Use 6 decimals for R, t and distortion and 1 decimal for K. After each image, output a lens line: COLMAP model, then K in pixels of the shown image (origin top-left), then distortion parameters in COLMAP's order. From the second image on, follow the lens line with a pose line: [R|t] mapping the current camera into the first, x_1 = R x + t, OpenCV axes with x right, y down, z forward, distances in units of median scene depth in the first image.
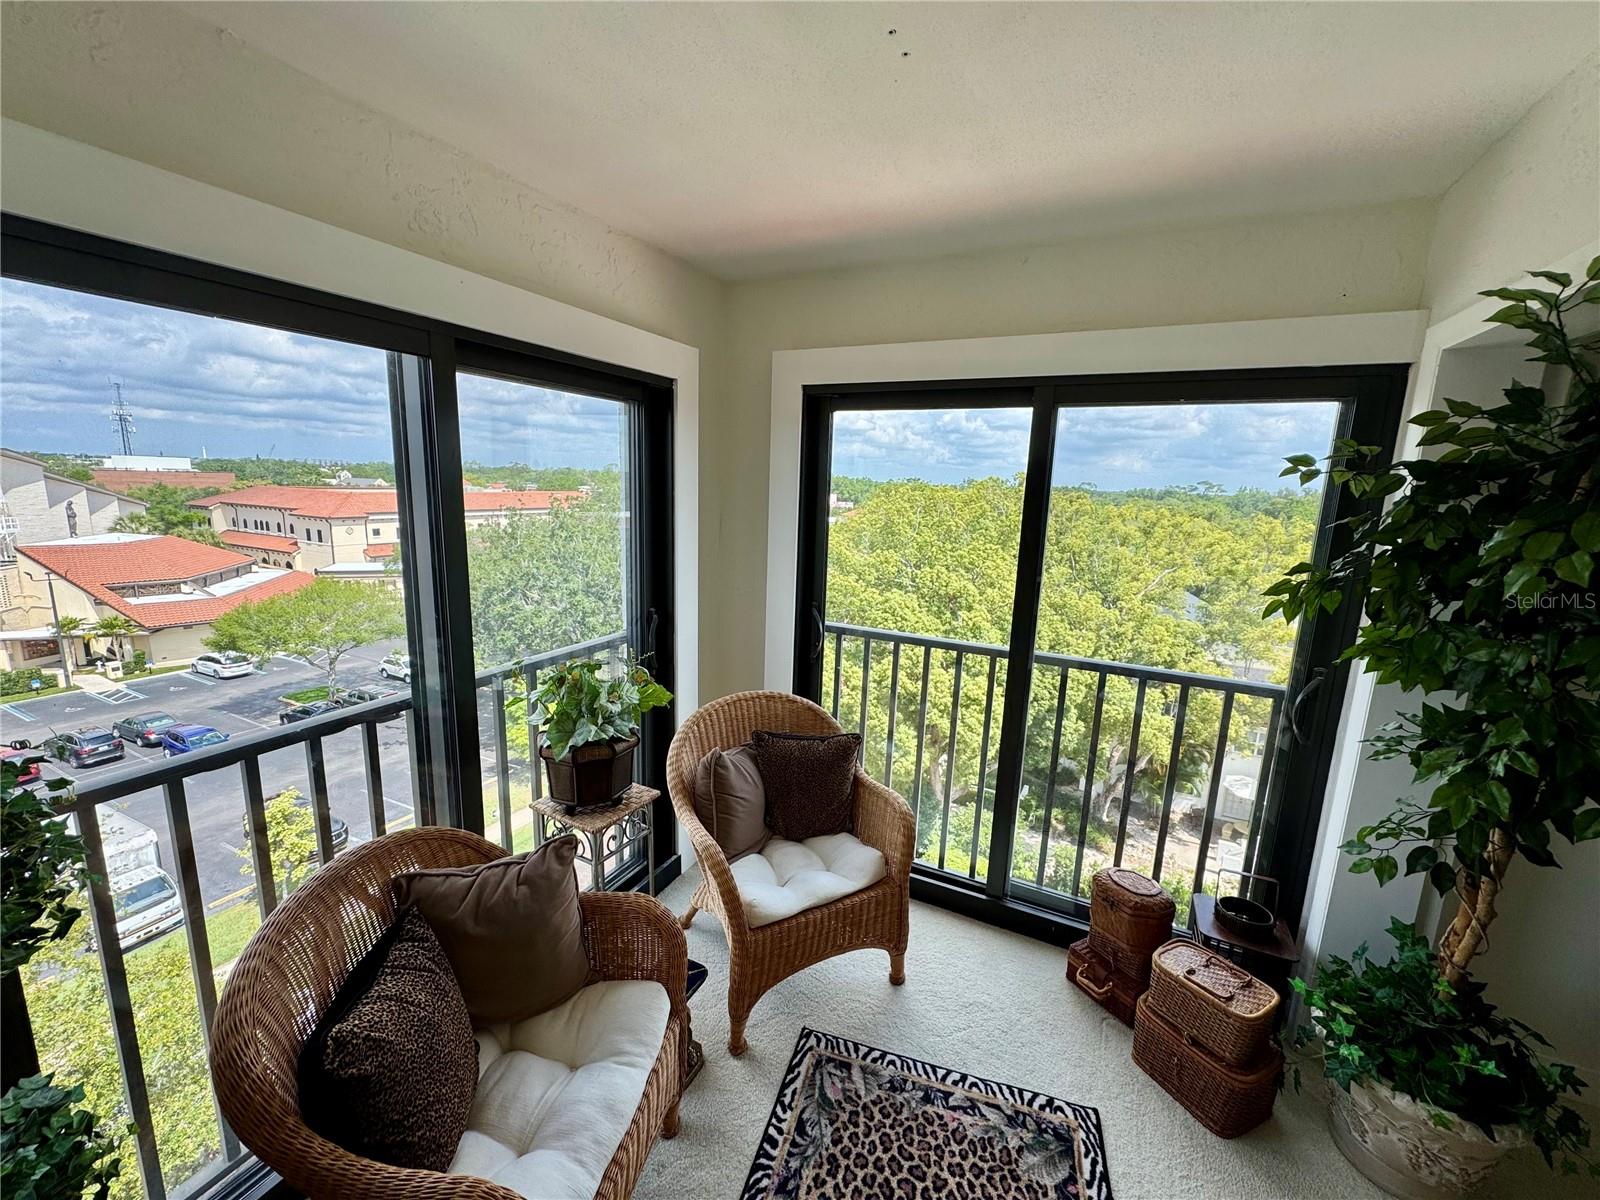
lens RADIAL K [[633.1, 0, 808.9], [0, 633.1, 600.7], [0, 0, 1]] dist [-0.002372, 0.000539]
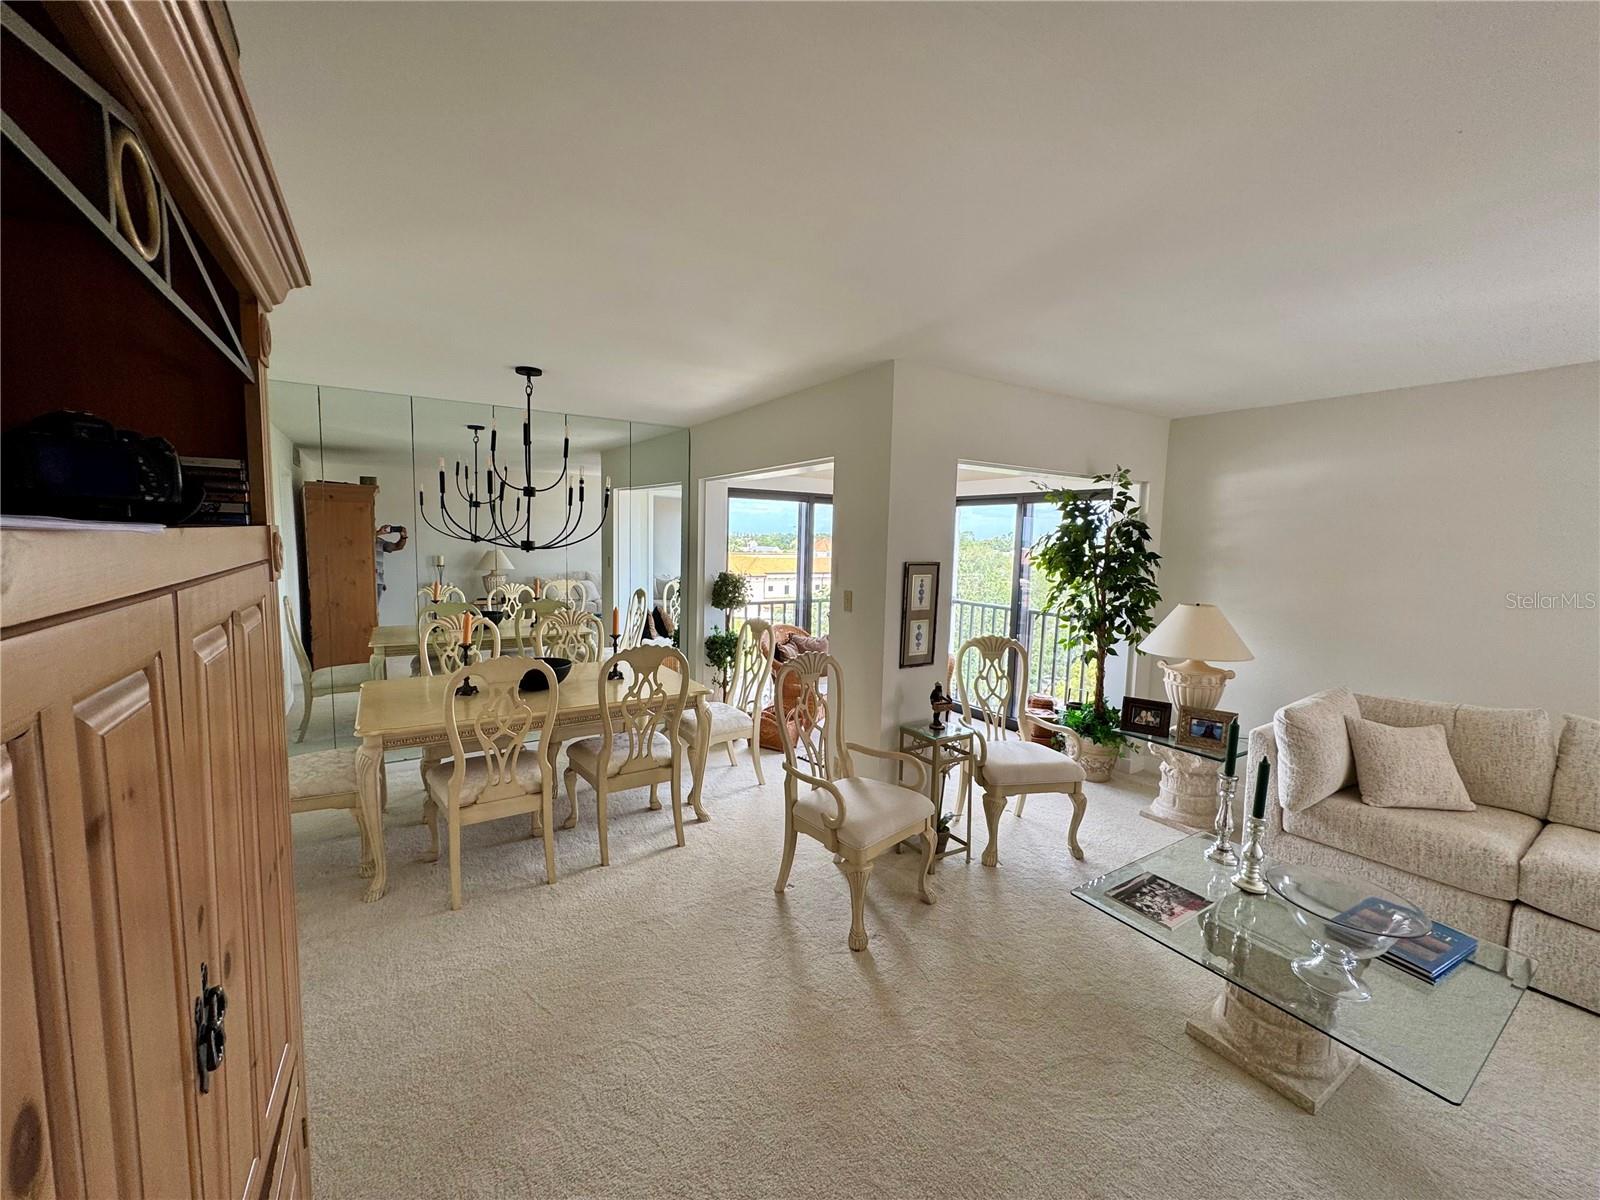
lens RADIAL K [[633.1, 0, 800.7], [0, 633.1, 598.4], [0, 0, 1]] dist [-0.002372, 0.000539]
pose [[0.853622, 0.035942, -0.519651, 0.854118], [-0.091614, 0.992425, -0.081851, 0.312741], [0.512773, 0.117477, 0.850449, -1.378482]]
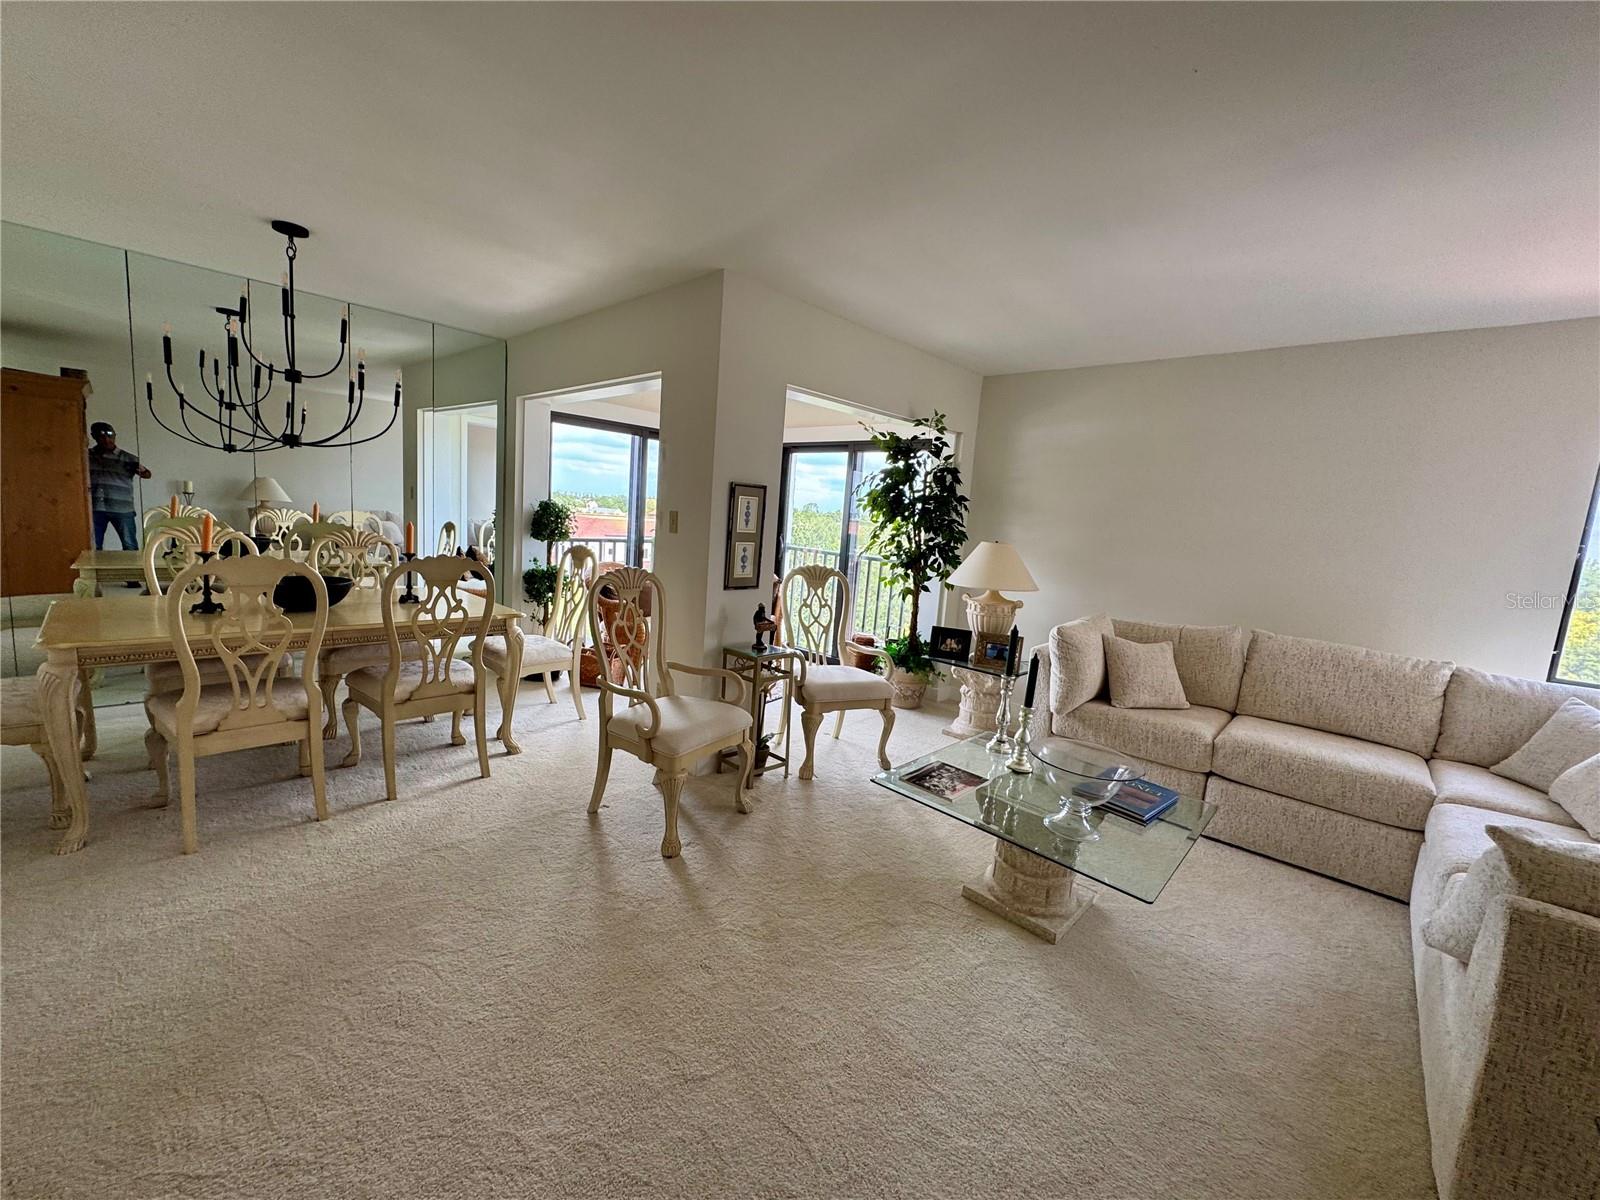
lens RADIAL K [[633.1, 0, 799.7], [0, 633.1, 598.5], [0, 0, 1]] dist [-0.002372, 0.000539]
pose [[0.951567, 0.076356, -0.297808, 0.894312], [-0.096905, 0.993782, -0.054836, 0.409068], [0.291769, 0.081039, 0.953049, -1.340381]]
